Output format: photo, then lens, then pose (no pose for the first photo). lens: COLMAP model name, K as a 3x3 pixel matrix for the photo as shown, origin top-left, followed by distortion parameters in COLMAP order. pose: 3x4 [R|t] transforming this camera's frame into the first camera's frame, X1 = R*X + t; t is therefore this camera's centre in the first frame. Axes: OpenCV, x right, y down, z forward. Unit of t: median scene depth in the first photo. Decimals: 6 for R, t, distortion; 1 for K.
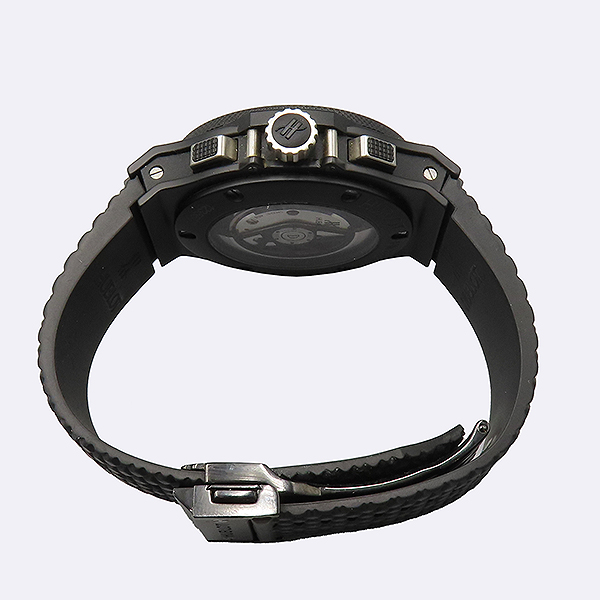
lens RADIAL K [[706.5, 0, 299.1], [0, 706.5, 301.9], [0, 0, 1]] dist [0.049335, 0.000000]
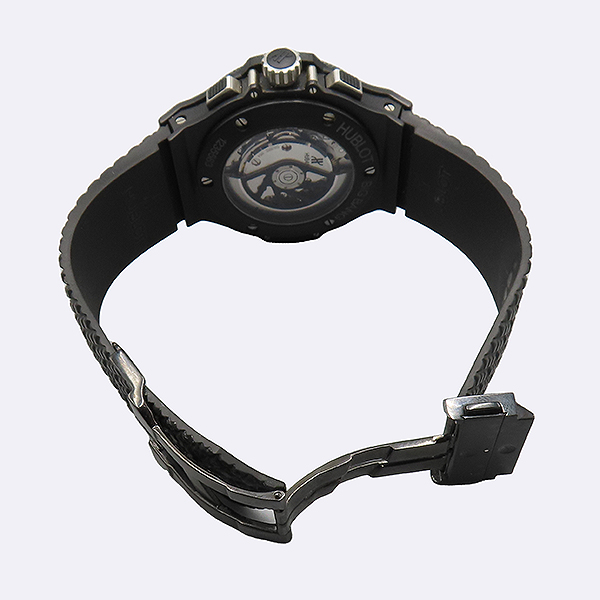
lens RADIAL K [[571.7, 0, 296.7], [0, 571.7, 299.5], [0, 0, 1]] dist [0.041988, 0.000000]
pose [[0.998166, -0.060516, 0.001324, -0.009045], [0.060527, 0.997614, -0.033220, 0.201300], [0.000690, 0.033240, 0.999447, -0.051832]]
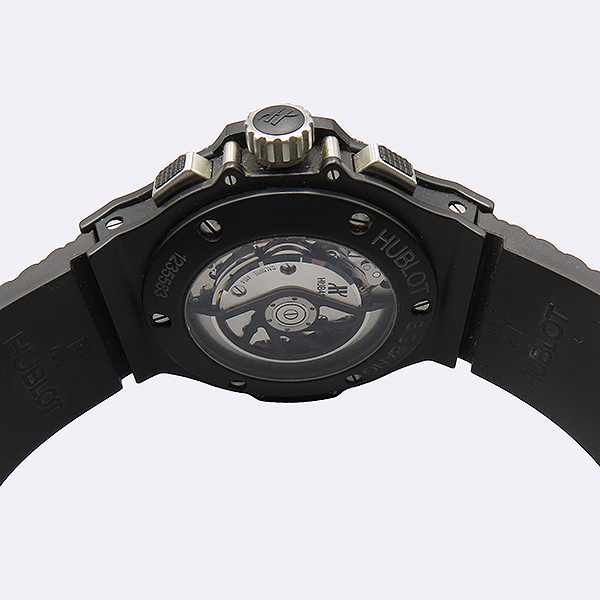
lens RADIAL K [[706.5, 0, 302.6], [0, 706.5, 300.8], [0, 0, 1]] dist [0.049335, 0.000000]
pose [[0.998890, -0.046542, 0.007282, 0.000037], [0.046916, 0.968912, -0.242915, 0.107853], [0.004250, 0.242987, 0.970020, 0.254058]]
